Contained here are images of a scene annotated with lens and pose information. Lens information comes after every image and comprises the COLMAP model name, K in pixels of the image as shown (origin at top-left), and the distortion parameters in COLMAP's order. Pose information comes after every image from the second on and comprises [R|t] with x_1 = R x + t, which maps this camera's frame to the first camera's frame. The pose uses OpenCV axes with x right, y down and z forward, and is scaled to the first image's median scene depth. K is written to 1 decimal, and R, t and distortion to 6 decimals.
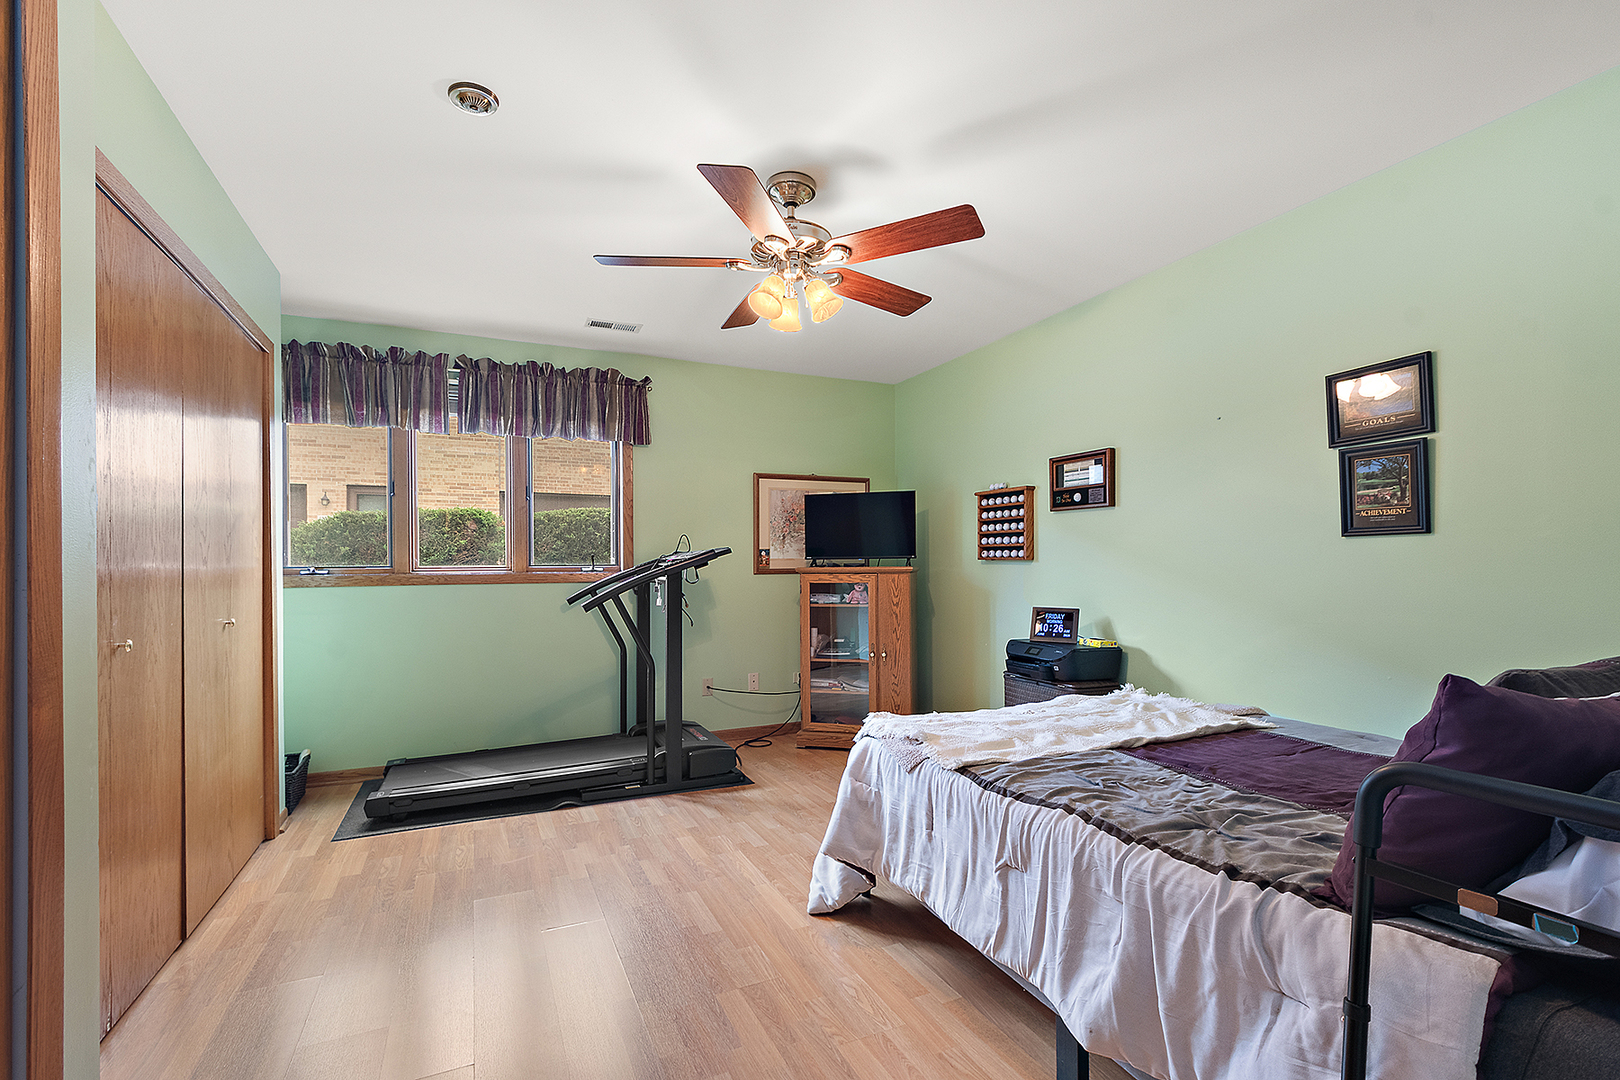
lens RADIAL K [[727.5, 0, 825.6], [0, 727.5, 563.3], [0, 0, 1]] dist [0.001587, -0.001713]
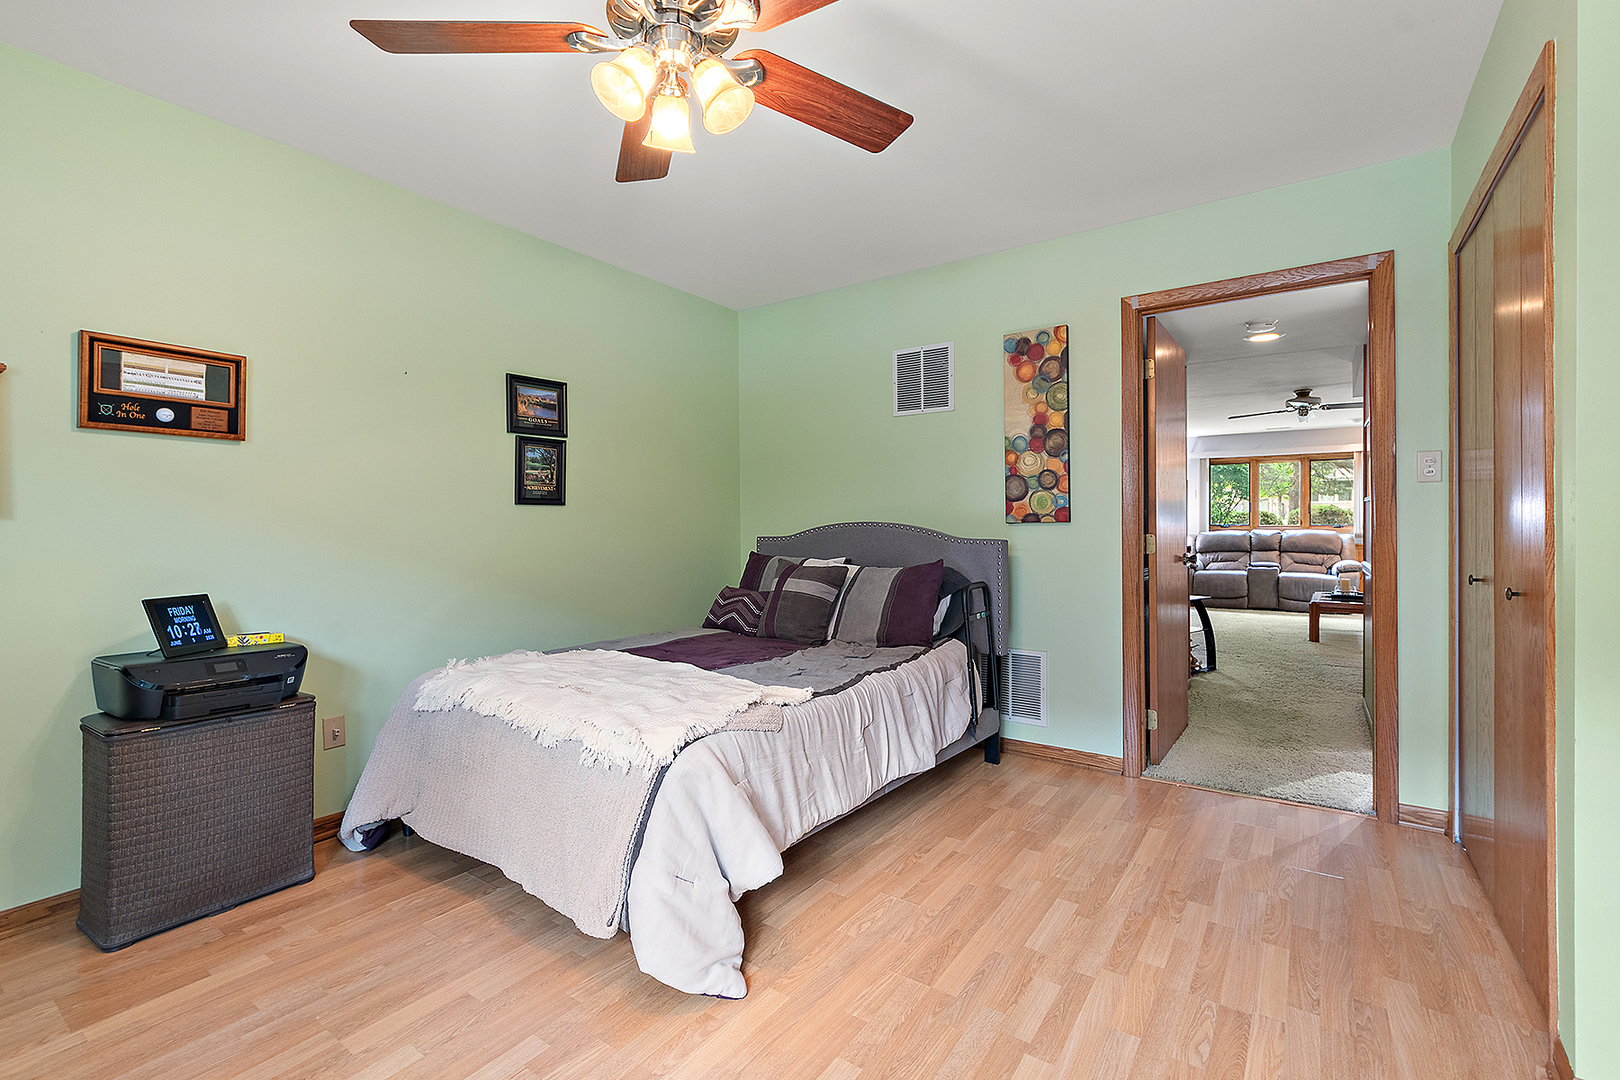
lens RADIAL K [[727.5, 0, 781.6], [0, 727.5, 520.0], [0, 0, 1]] dist [0.001587, -0.001713]
pose [[-0.466656, 0.009460, 0.884388, -0.555363], [-0.003240, 0.999918, -0.012405, 0.004566], [-0.884433, -0.008654, -0.466587, 1.045855]]
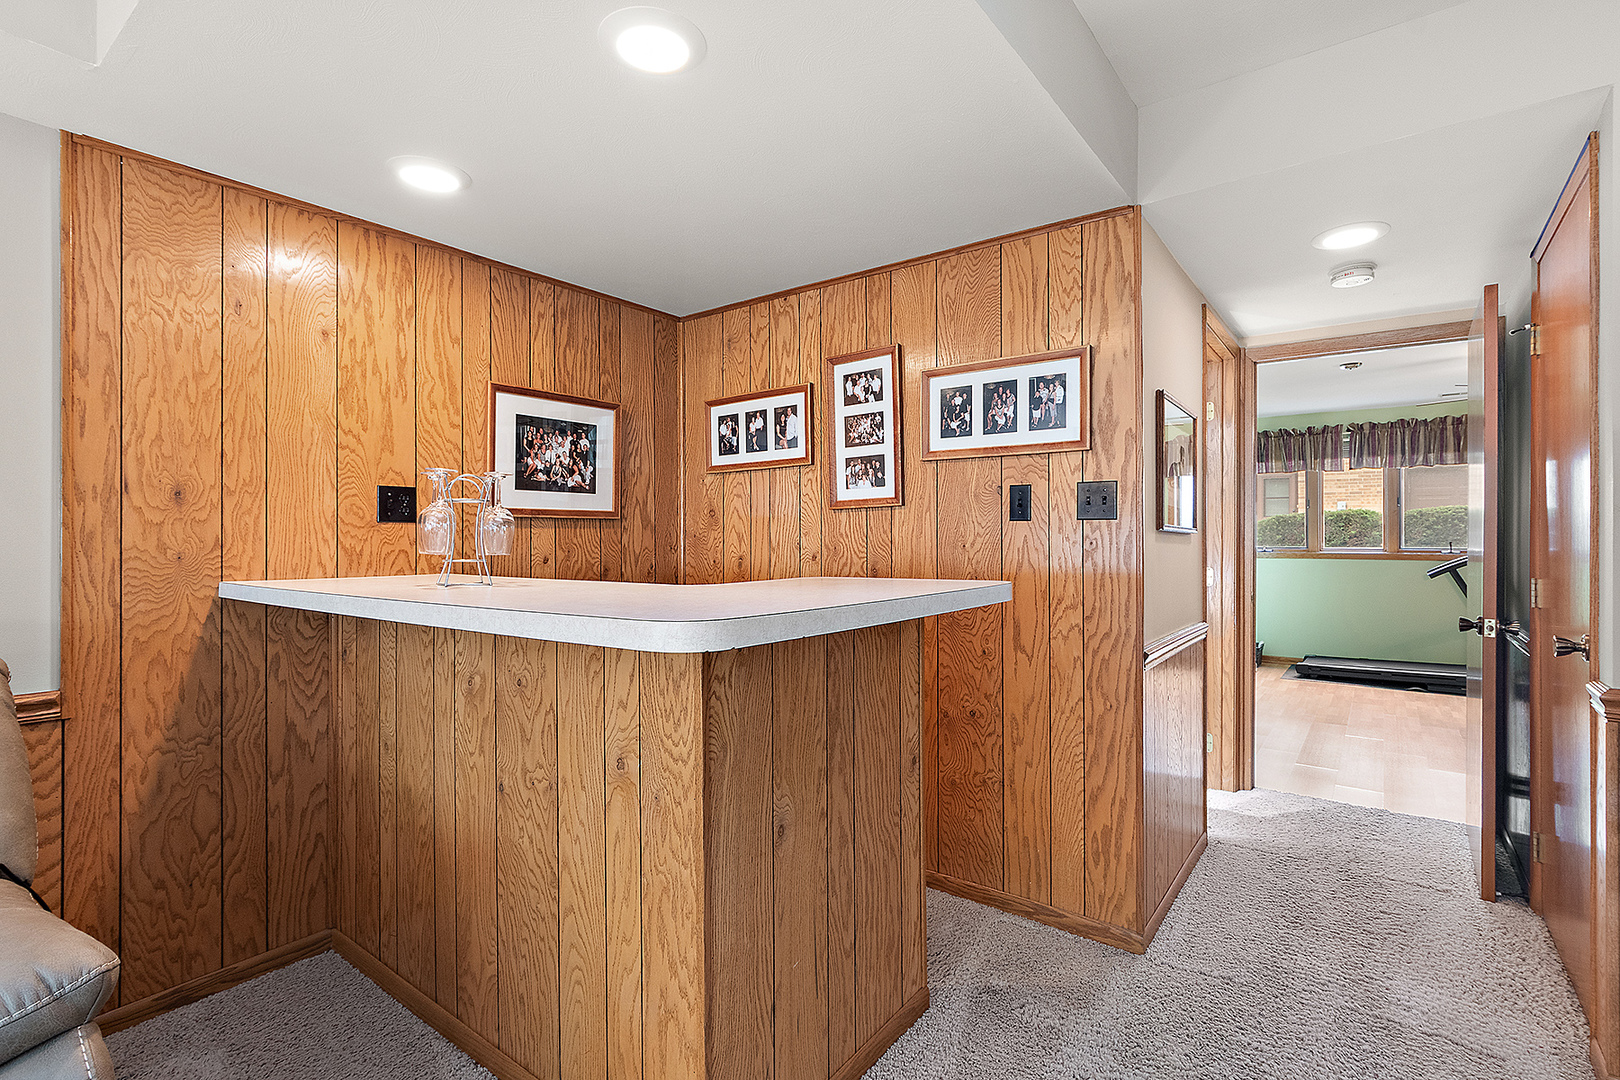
lens RADIAL K [[743.1, 0, 809.8], [0, 743.1, 534.8], [0, 0, 1]] dist [0.001569, -0.000557]
pose [[0.445393, 0.004953, -0.895322, 0.473754], [-0.001825, 0.999988, 0.004624, -0.032946], [0.895333, -0.000426, 0.445396, -0.871163]]
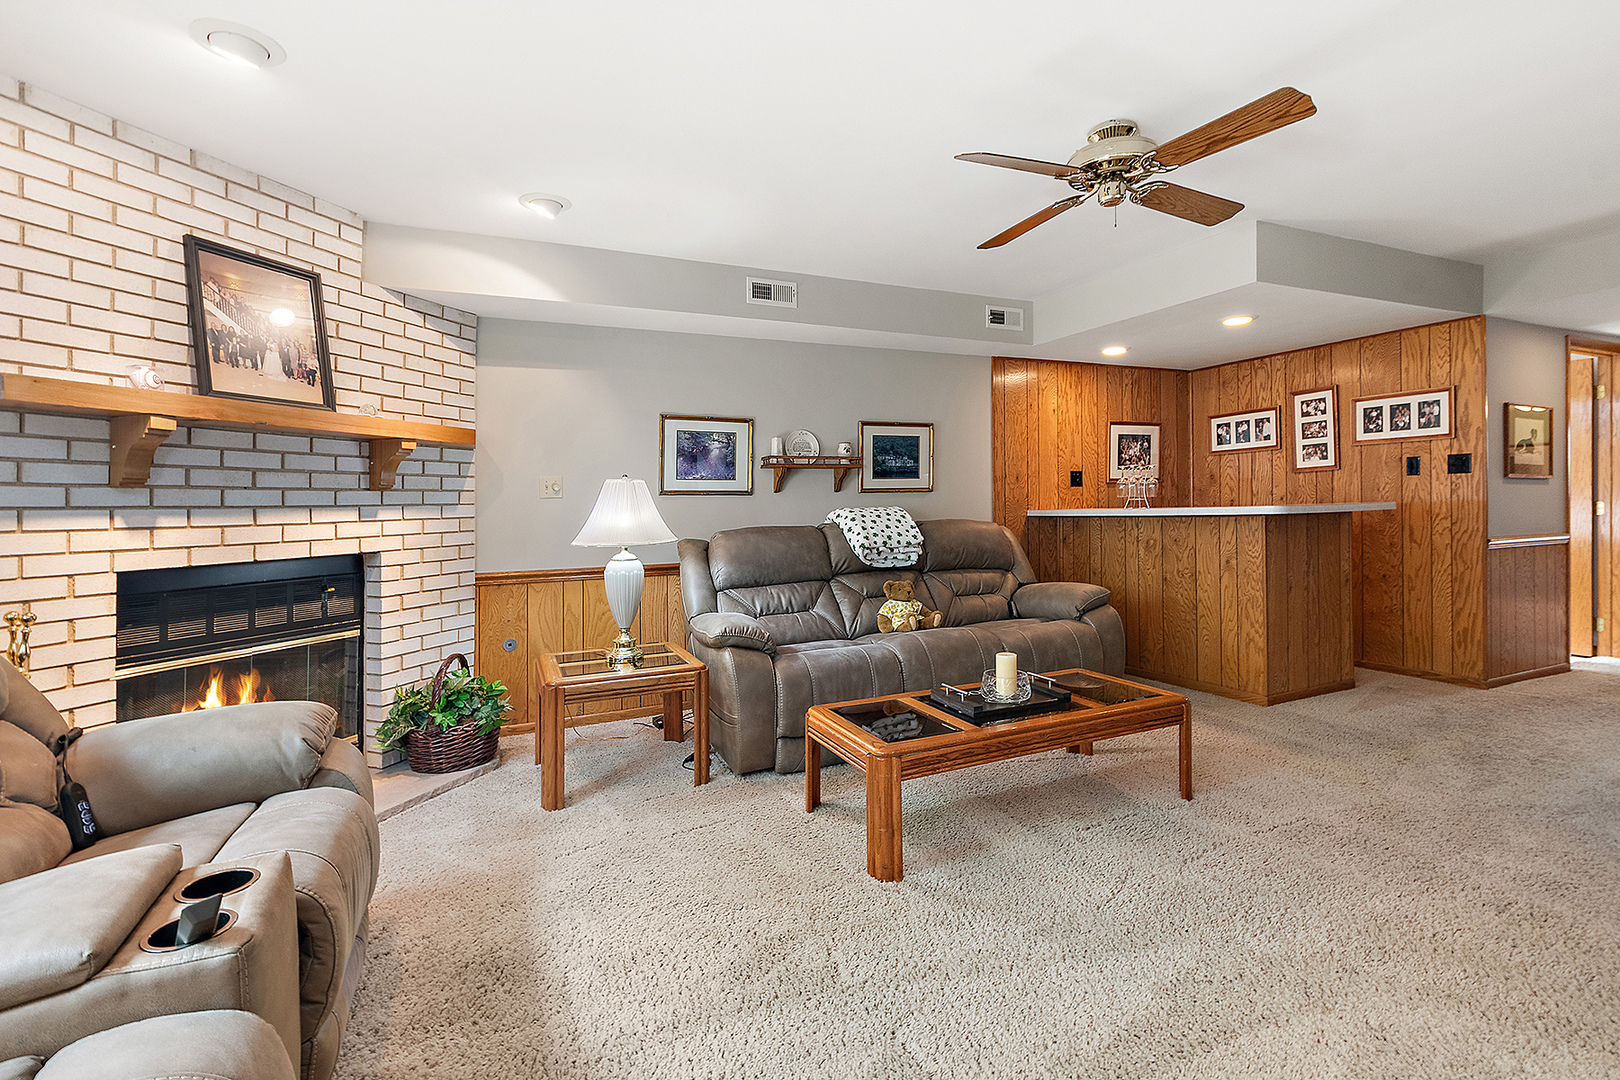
lens RADIAL K [[727.5, 0, 820.2], [0, 727.5, 524.1], [0, 0, 1]] dist [0.001587, -0.001713]
pose [[-0.025840, 0.034636, -0.999066, 1.164715], [0.025039, 0.999108, 0.033989, -0.027187], [0.999352, -0.024137, -0.026684, -1.343046]]
